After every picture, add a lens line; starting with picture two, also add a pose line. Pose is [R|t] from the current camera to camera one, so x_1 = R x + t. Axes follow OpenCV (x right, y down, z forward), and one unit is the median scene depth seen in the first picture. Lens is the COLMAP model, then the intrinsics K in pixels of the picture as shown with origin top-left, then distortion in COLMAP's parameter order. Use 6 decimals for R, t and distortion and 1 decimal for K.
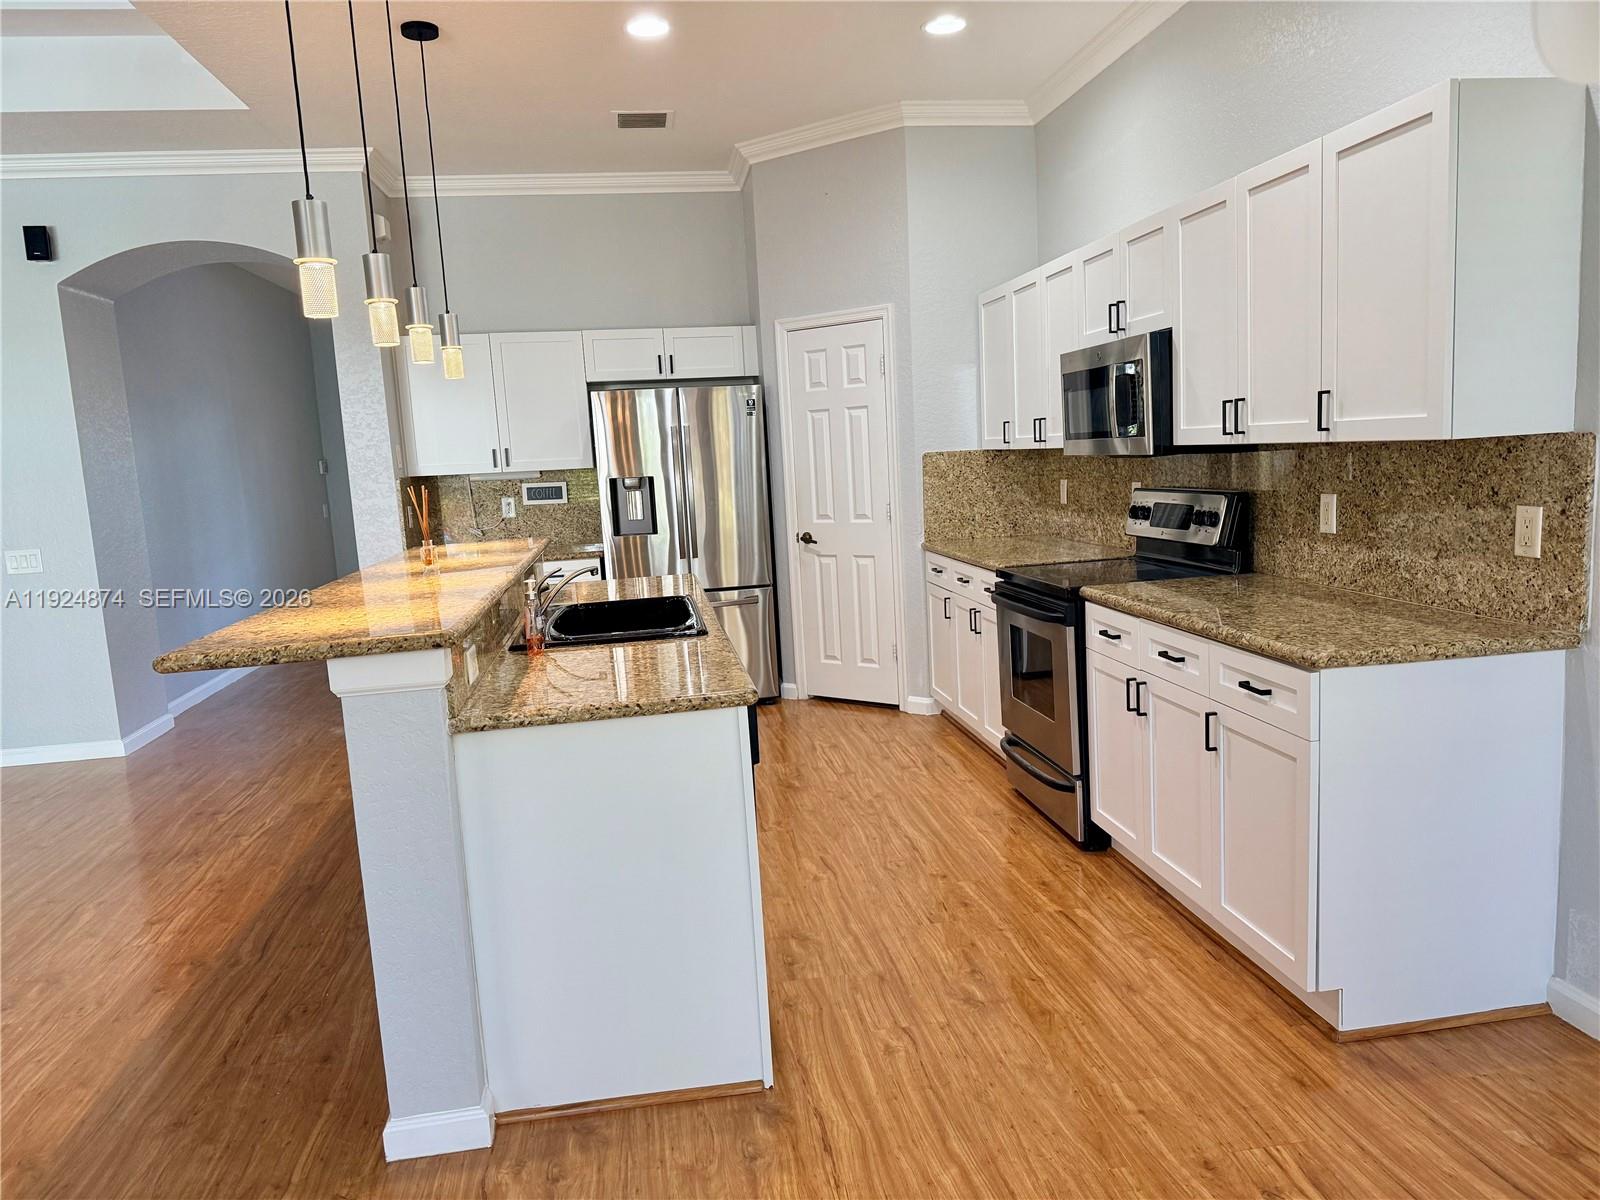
lens RADIAL K [[1108.1, 0, 803.3], [0, 1108.1, 603.1], [0, 0, 1]] dist [0.066510, -0.063437]
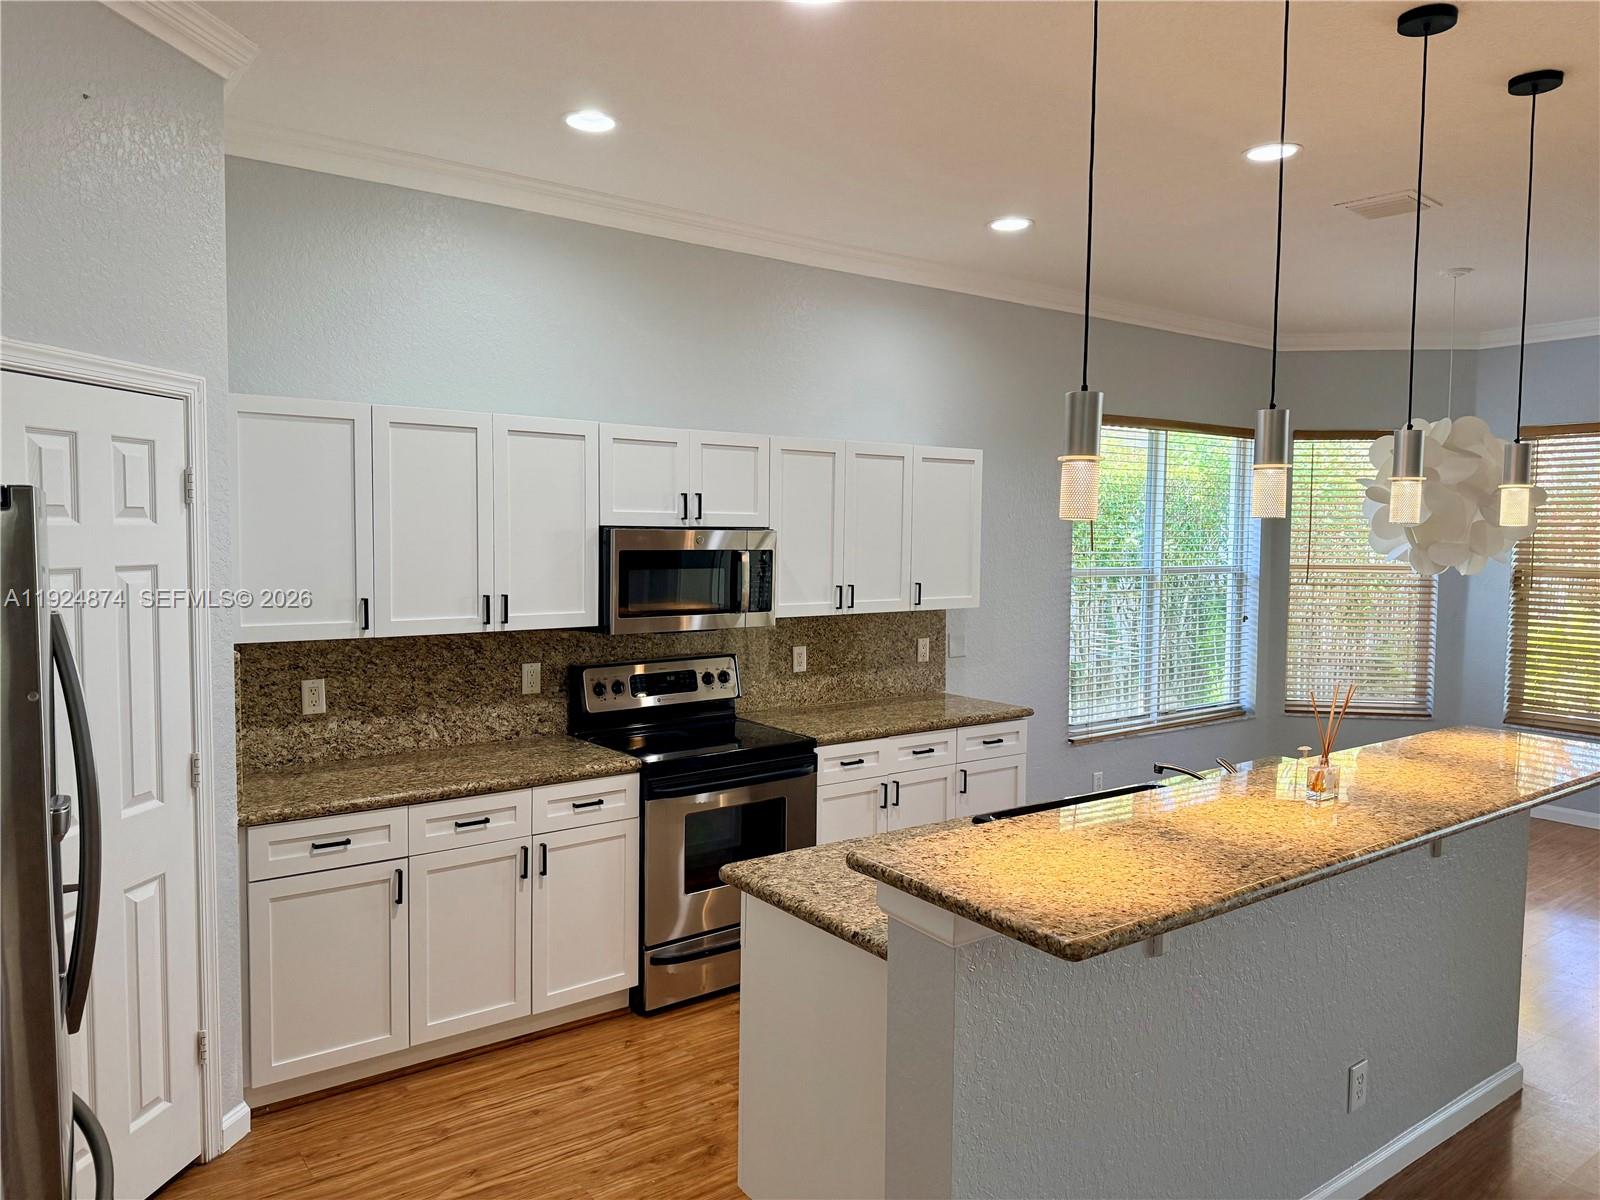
lens RADIAL K [[1108.1, 0, 791.8], [0, 1108.1, 600.8], [0, 0, 1]] dist [0.066510, -0.063437]
pose [[-0.459967, -0.000722, 0.887936, -0.826781], [0.144252, 0.986654, 0.075527, -0.262461], [-0.876140, 0.162827, -0.453724, 1.616218]]
